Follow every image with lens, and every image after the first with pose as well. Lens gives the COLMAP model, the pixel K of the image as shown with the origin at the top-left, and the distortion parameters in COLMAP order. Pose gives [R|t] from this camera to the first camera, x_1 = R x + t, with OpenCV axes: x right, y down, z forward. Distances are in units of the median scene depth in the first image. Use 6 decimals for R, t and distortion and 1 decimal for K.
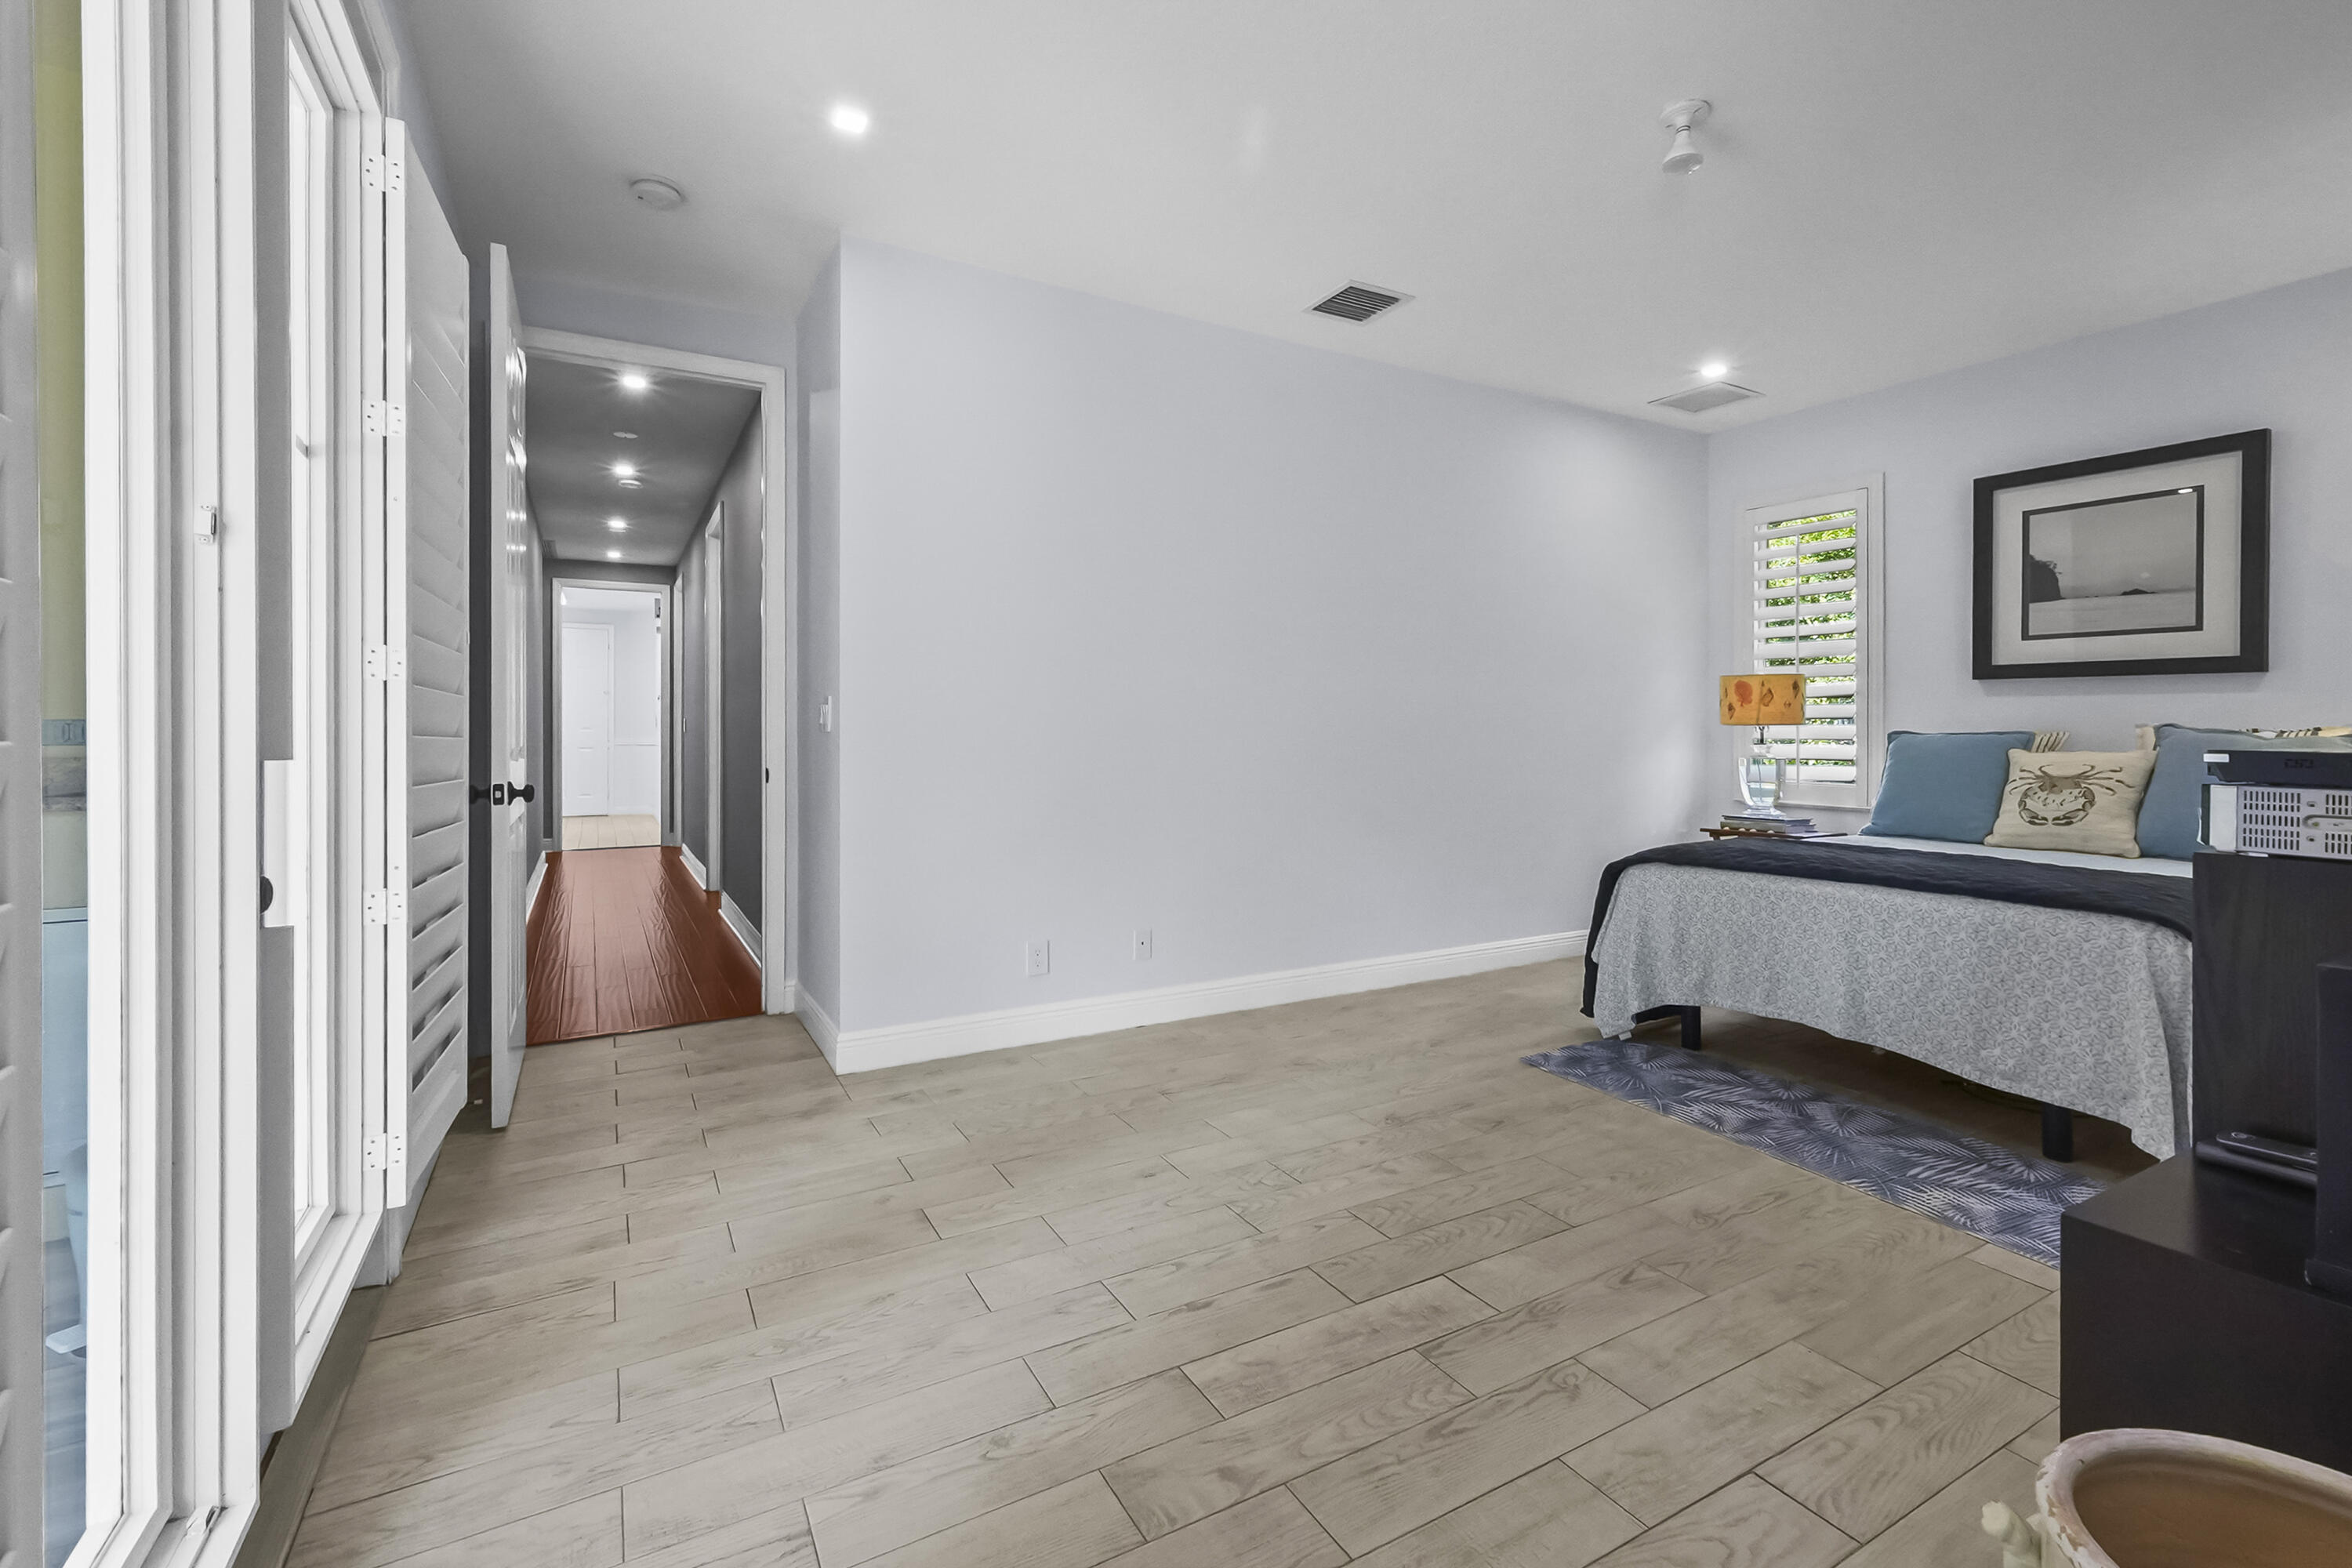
lens RADIAL K [[1016.3, 0, 1181.7], [0, 1016.3, 728.0], [0, 0, 1]] dist [0.000707, 0.000271]
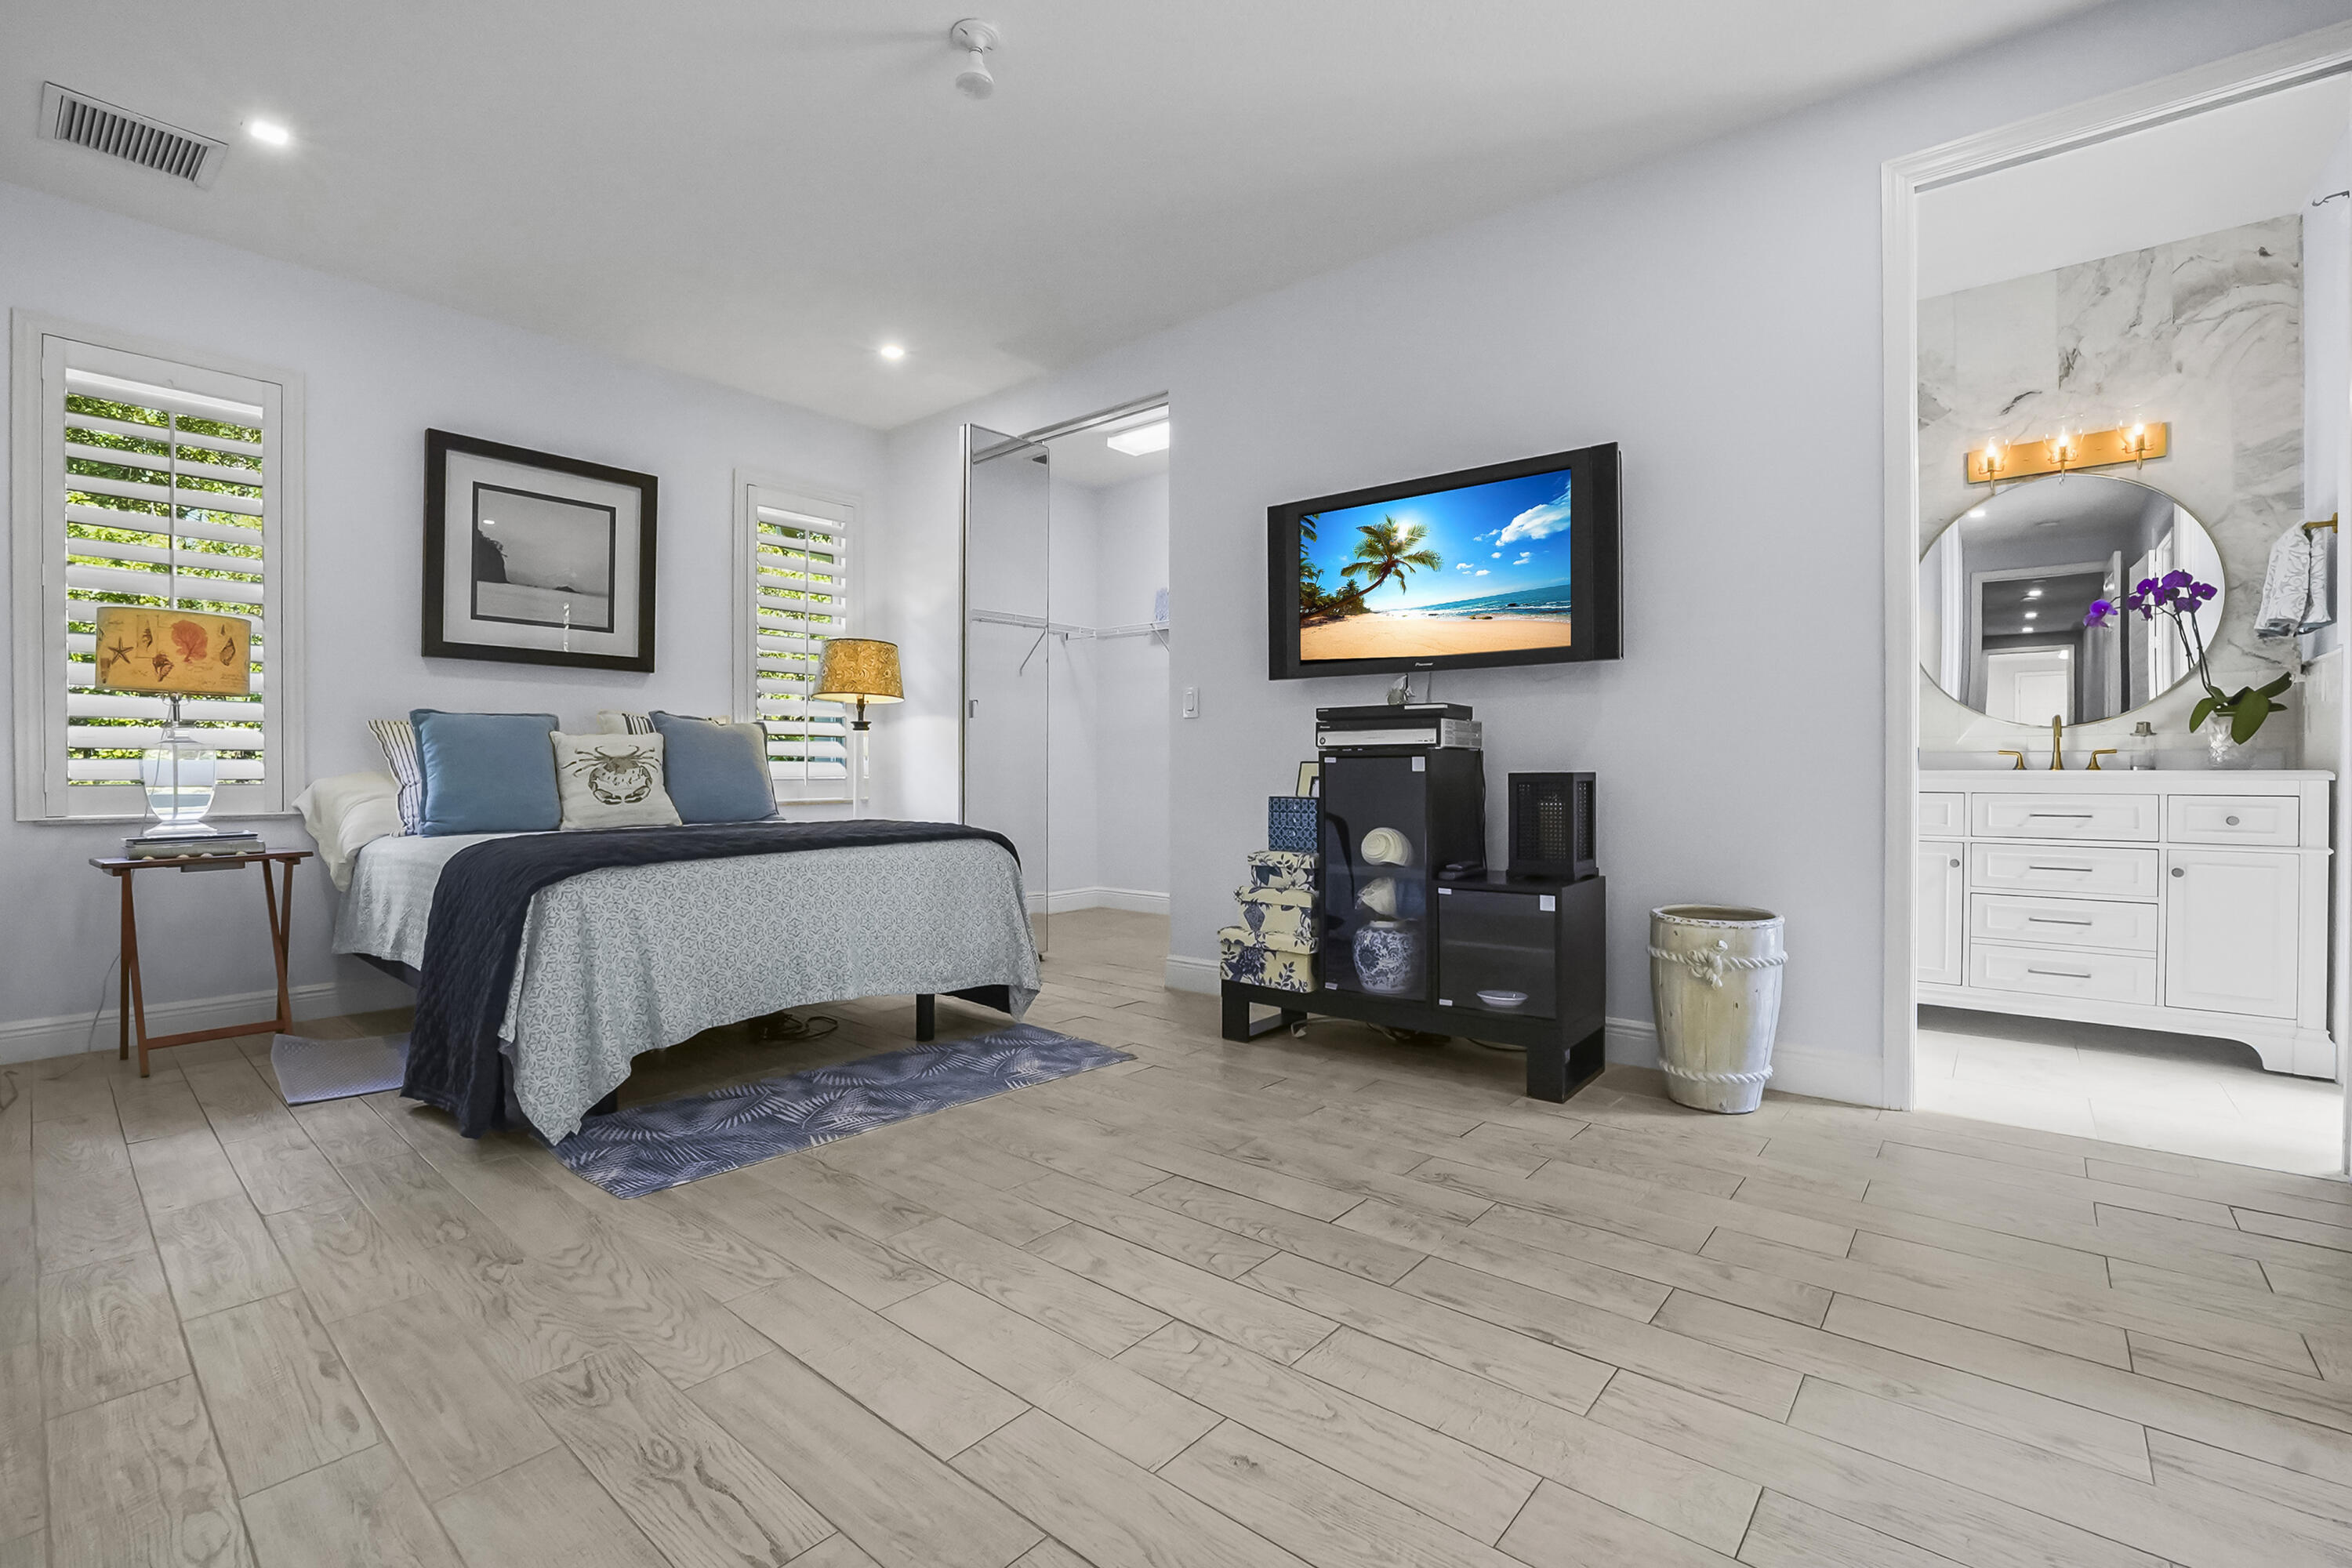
lens RADIAL K [[1058.1, 0, 1203.9], [0, 1058.1, 785.2], [0, 0, 1]] dist [-0.060737, 0.019641]
pose [[-0.365158, -0.014861, 0.930827, -0.429040], [0.001799, 0.999859, 0.016669, 0.073595], [-0.930944, 0.007761, -0.365080, 1.021365]]
